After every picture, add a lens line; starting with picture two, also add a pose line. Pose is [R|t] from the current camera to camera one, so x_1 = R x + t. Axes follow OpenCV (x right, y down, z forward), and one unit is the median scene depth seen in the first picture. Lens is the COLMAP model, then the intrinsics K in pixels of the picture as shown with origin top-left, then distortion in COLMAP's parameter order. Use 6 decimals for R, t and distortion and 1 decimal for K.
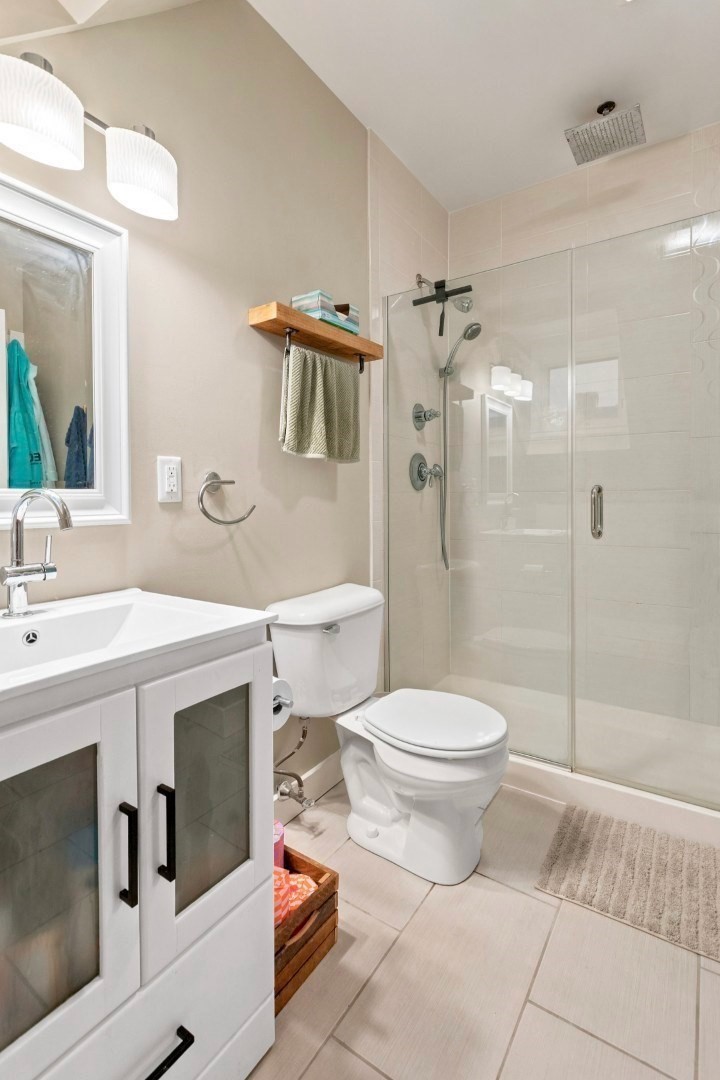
lens RADIAL K [[512.2, 0, 352.9], [0, 512.2, 503.9], [0, 0, 1]] dist [-0.001559, 0.002618]
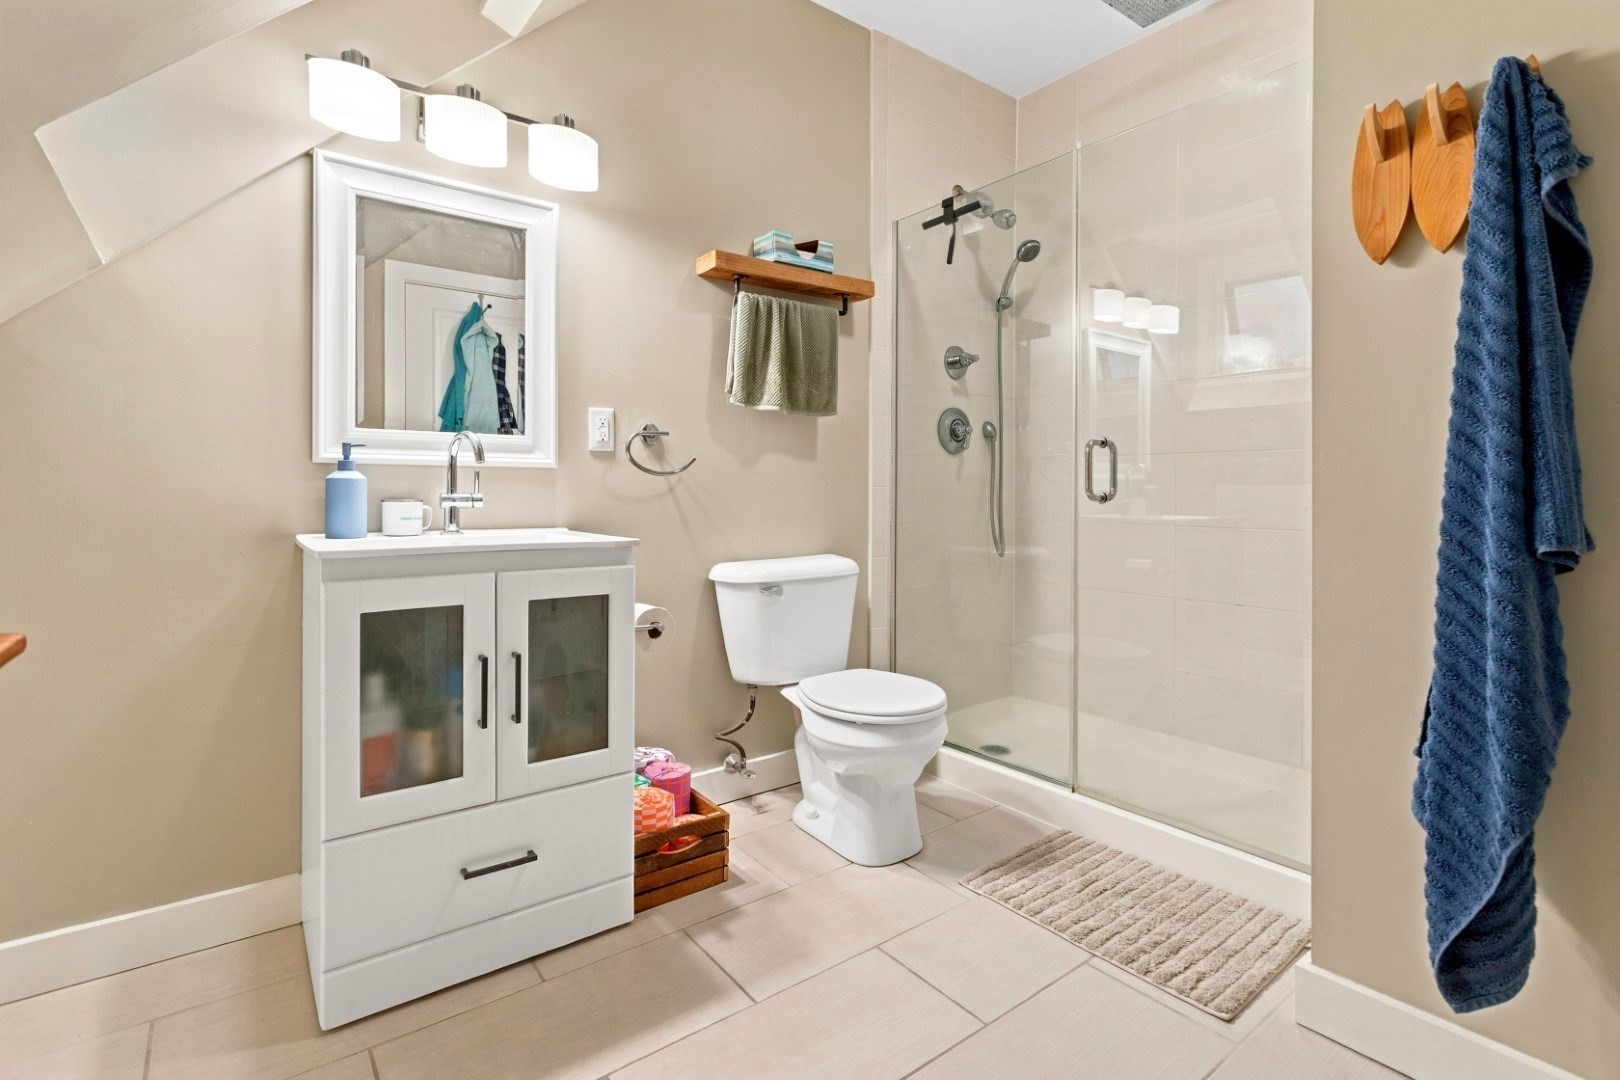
lens RADIAL K [[768.3, 0, 847.5], [0, 768.3, 495.8], [0, 0, 1]] dist [-0.001559, 0.002618]
pose [[0.957087, 0.010742, -0.289603, 0.490815], [-0.013439, 0.999883, -0.007324, 0.077699], [0.289490, 0.010902, 0.957119, -0.307911]]
